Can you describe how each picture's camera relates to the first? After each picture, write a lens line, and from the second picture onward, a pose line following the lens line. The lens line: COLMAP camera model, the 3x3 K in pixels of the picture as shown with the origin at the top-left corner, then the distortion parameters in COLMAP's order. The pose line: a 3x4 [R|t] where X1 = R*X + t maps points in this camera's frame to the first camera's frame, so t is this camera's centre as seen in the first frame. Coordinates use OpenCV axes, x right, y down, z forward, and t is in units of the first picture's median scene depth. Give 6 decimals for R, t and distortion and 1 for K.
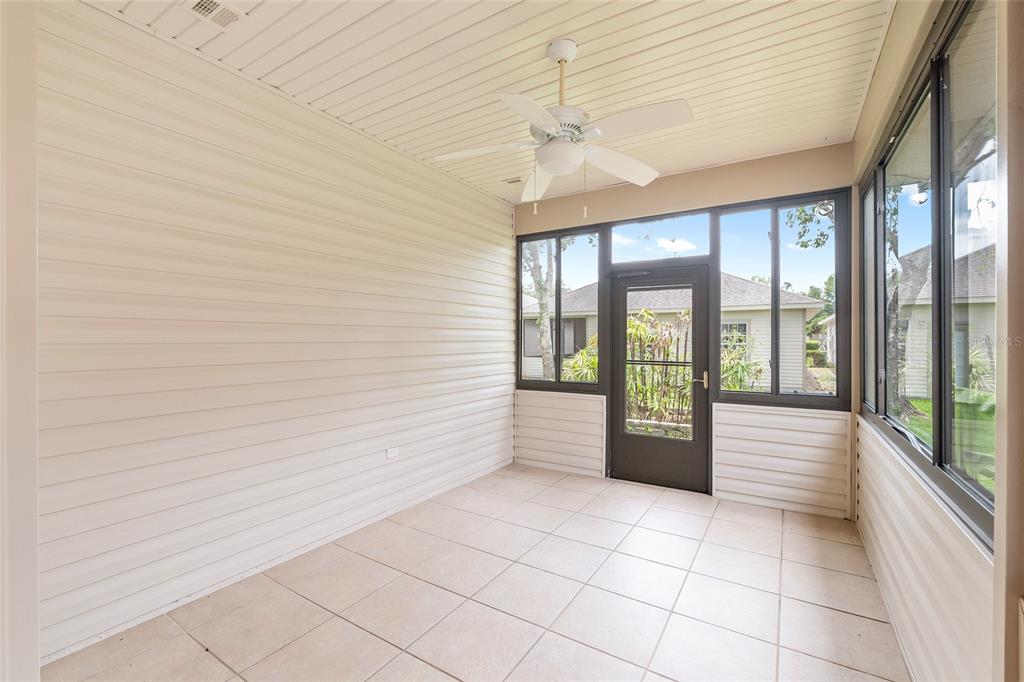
lens RADIAL K [[446.1, 0, 513.2], [0, 446.1, 337.6], [0, 0, 1]] dist [0.001285, -0.000157]
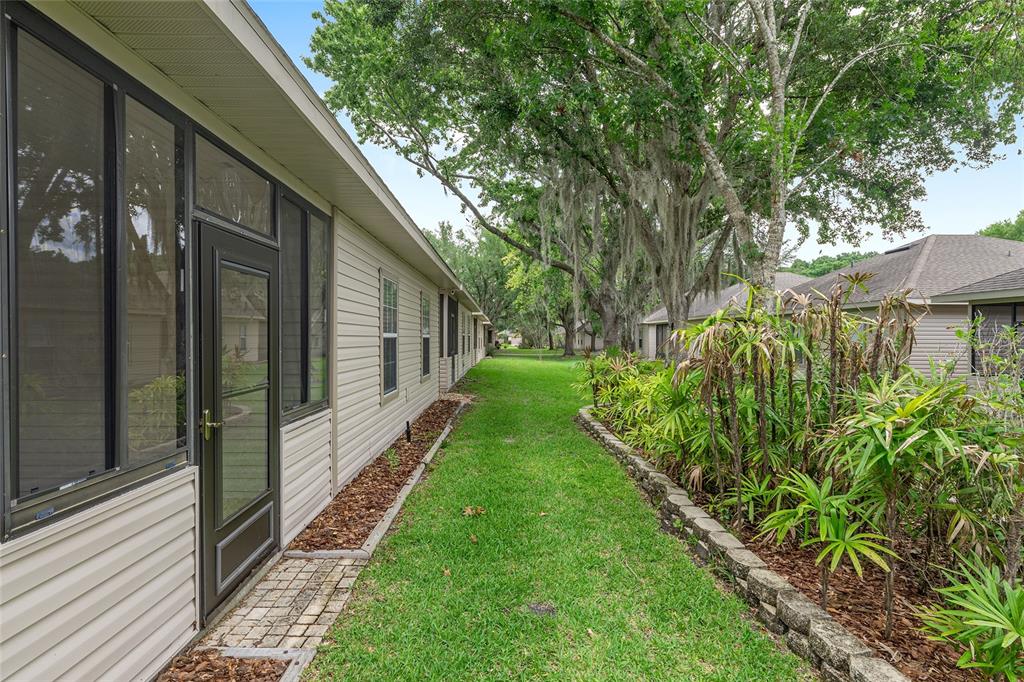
lens RADIAL K [[505.9, 0, 512.0], [0, 505.9, 341.0], [0, 0, 1]] dist [-0.004059, -0.000428]
pose [[-0.546620, -0.004100, 0.837371, -0.488387], [-0.001208, 0.999991, 0.004108, -0.012762], [-0.837380, 0.001234, -0.546620, 1.067743]]
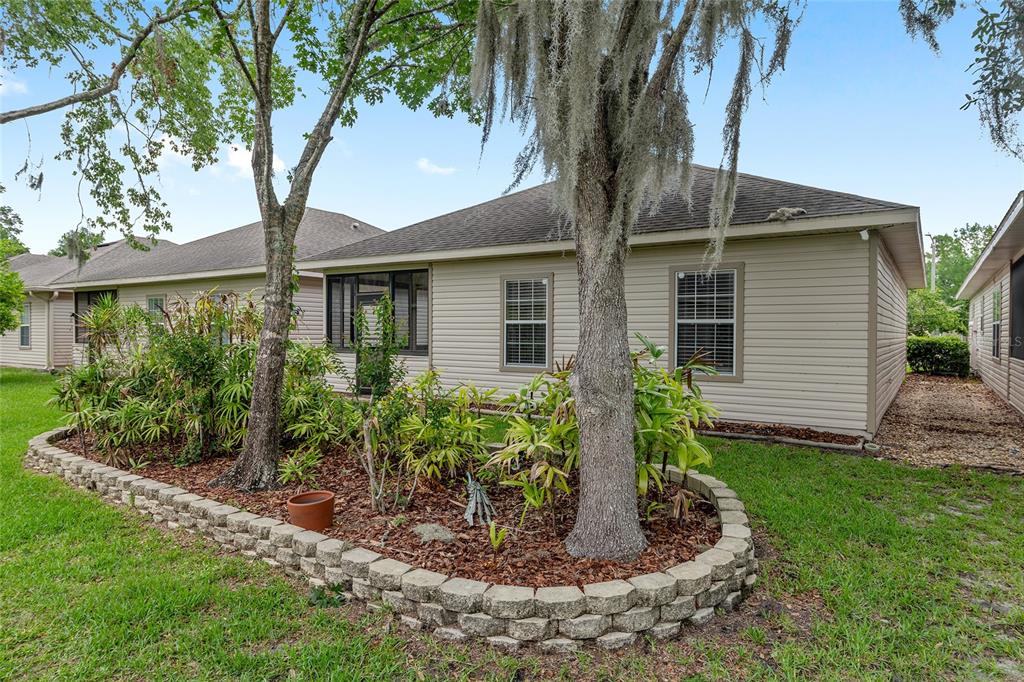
lens RADIAL K [[636.4, 0, 512.0], [0, 636.4, 341.0], [0, 0, 1]] dist [-0.002711, -0.000191]
pose [[0.999686, 0.003139, -0.024856, 1.081490], [-0.002634, 0.999790, 0.020309, 0.001342], [0.024915, -0.020237, 0.999485, -2.118729]]
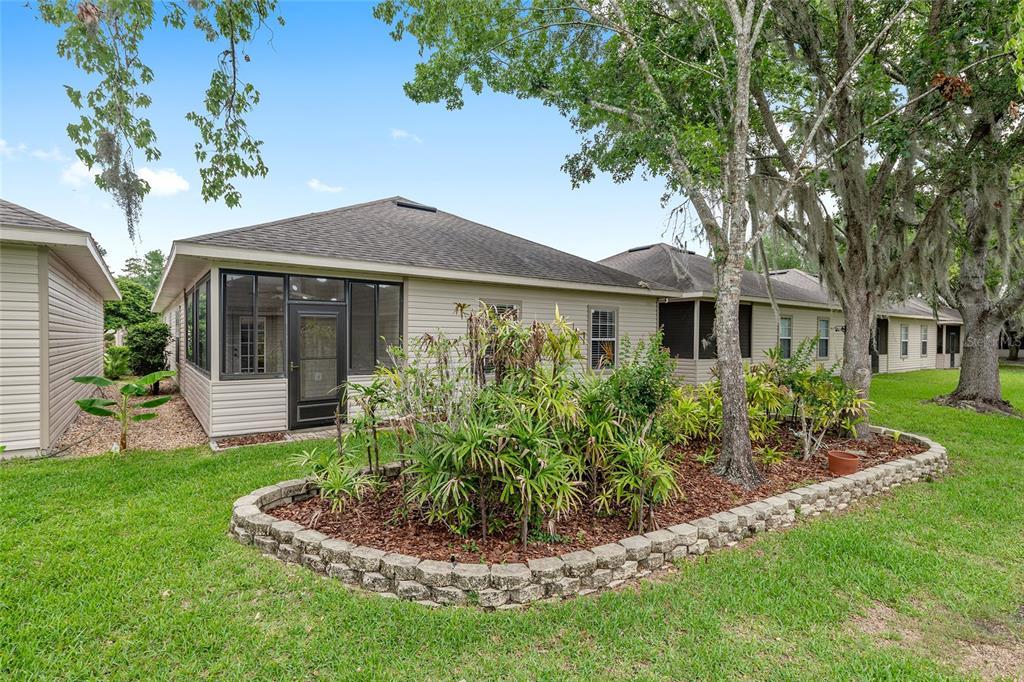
lens RADIAL K [[505.9, 0, 512.0], [0, 505.9, 341.0], [0, 0, 1]] dist [-0.004059, -0.000428]
pose [[0.364123, -0.003216, 0.931345, -1.300969], [-0.009433, 0.999930, 0.007141, -0.030345], [-0.931303, -0.011386, 0.364067, -0.480326]]
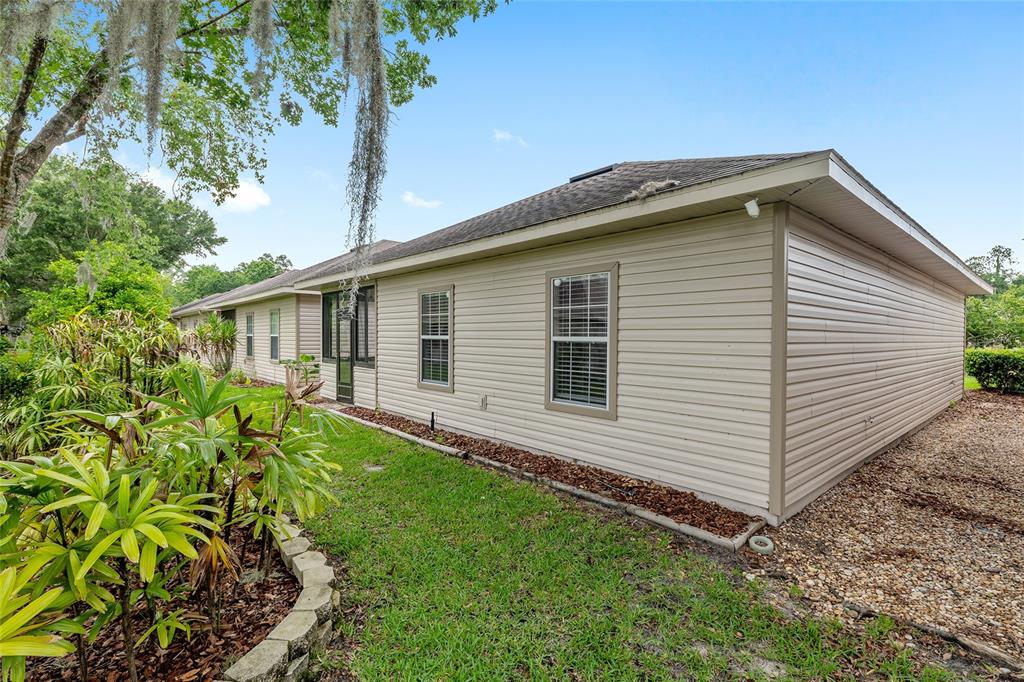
lens RADIAL K [[479.2, 0, 512.0], [0, 479.2, 341.0], [0, 0, 1]] dist [0.000867, 0.000313]
pose [[0.960930, 0.008078, -0.276675, 1.883359], [-0.004444, 0.999895, 0.013759, -0.036160], [0.276758, -0.011992, 0.960865, -1.215379]]
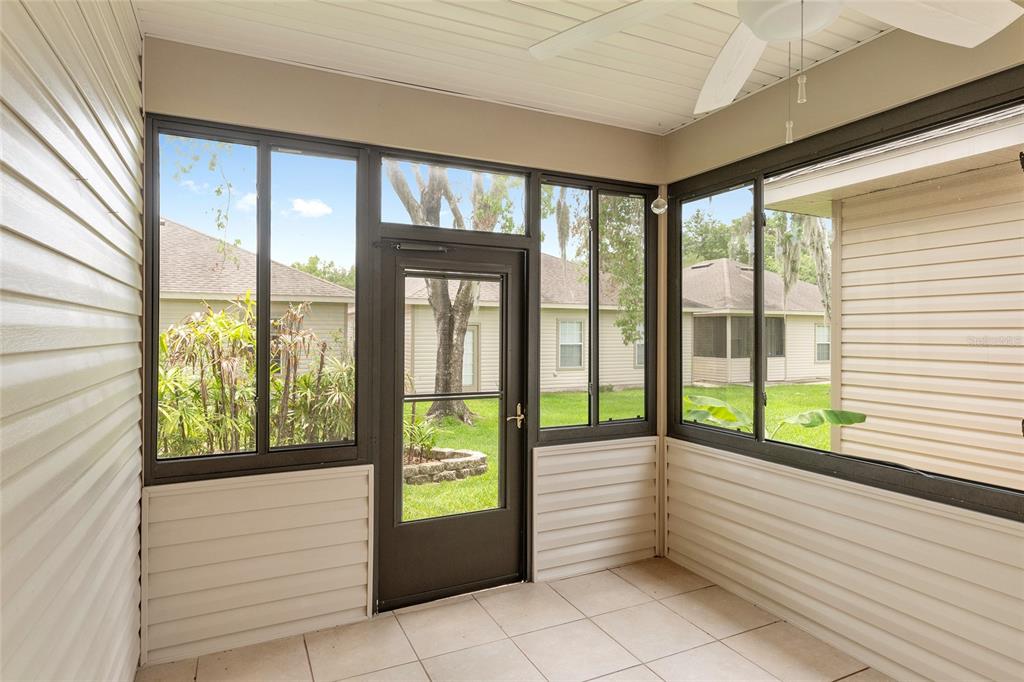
lens RADIAL K [[566.4, 0, 514.1], [0, 566.4, 335.5], [0, 0, 1]] dist [0.034694, -0.000100]
pose [[0.531834, -0.000014, 0.846849, -0.304248], [-0.005612, 0.999978, 0.003541, -0.031765], [-0.846830, -0.006636, 0.531822, 0.513345]]
